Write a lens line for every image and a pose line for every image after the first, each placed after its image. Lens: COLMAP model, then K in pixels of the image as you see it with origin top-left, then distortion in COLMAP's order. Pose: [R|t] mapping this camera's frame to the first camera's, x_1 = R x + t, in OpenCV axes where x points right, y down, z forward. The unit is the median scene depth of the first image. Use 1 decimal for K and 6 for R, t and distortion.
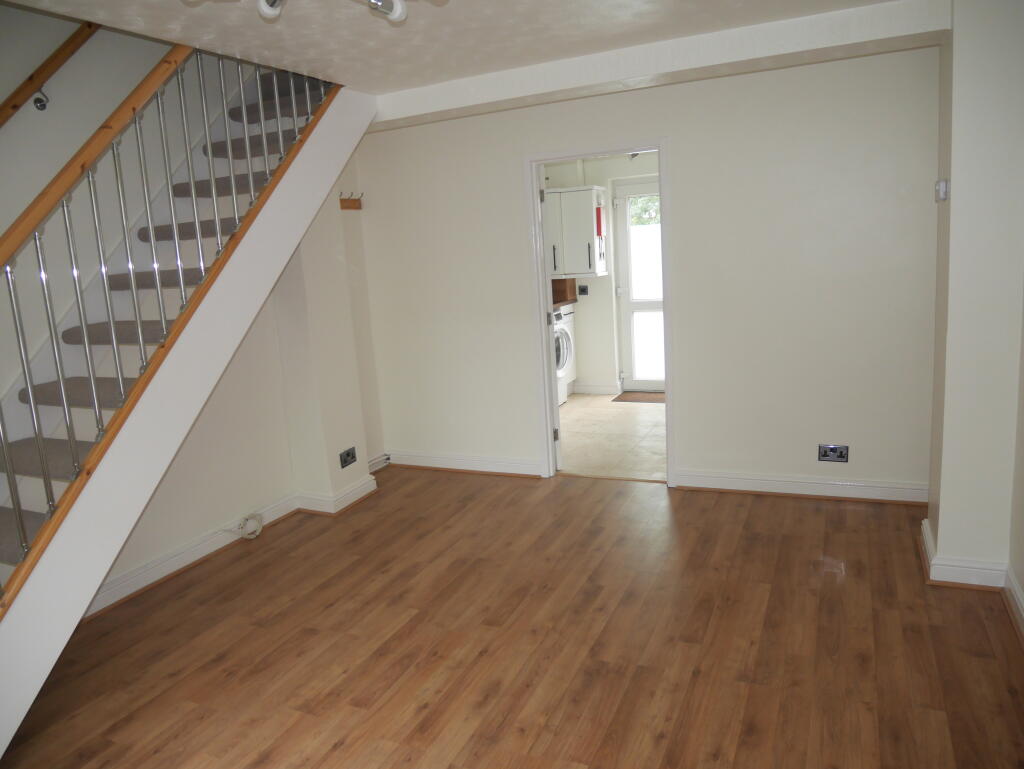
lens RADIAL K [[721.5, 0, 510.8], [0, 721.5, 381.4], [0, 0, 1]] dist [-0.075629, 0.022808]
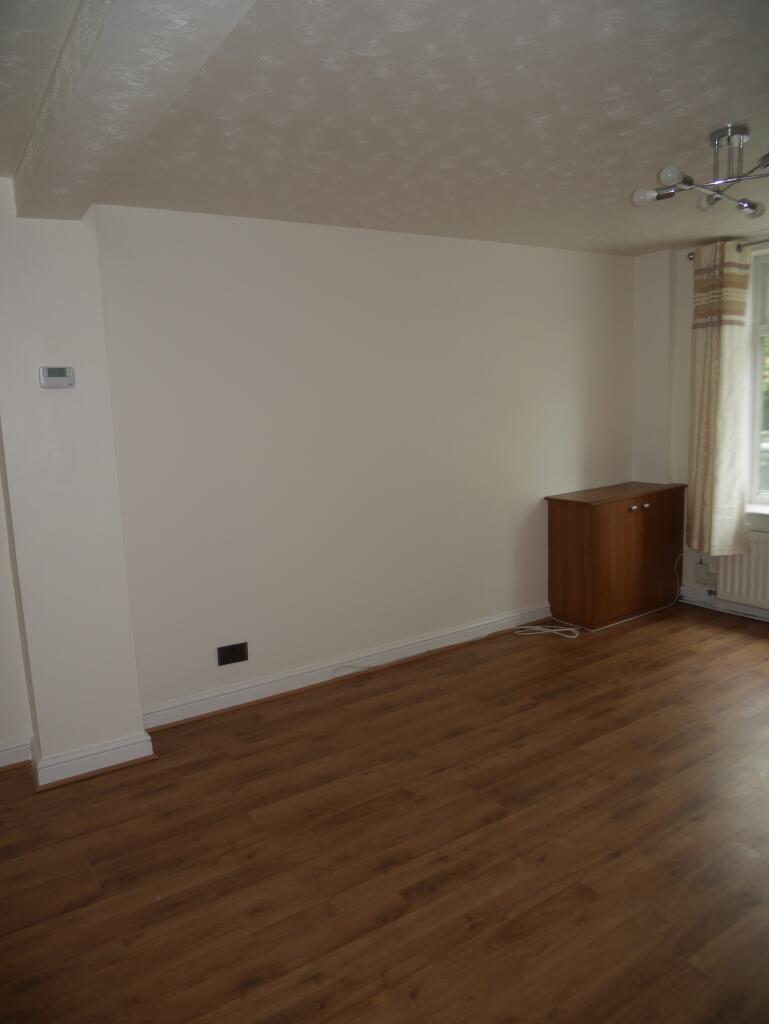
lens RADIAL K [[721.5, 0, 383.5], [0, 721.5, 513.5], [0, 0, 1]] dist [-0.075629, 0.022808]
pose [[-0.836399, 0.018793, 0.547798, -0.273857], [0.201653, 0.939869, 0.275648, -0.284122], [-0.509678, 0.341017, -0.789896, 1.659477]]
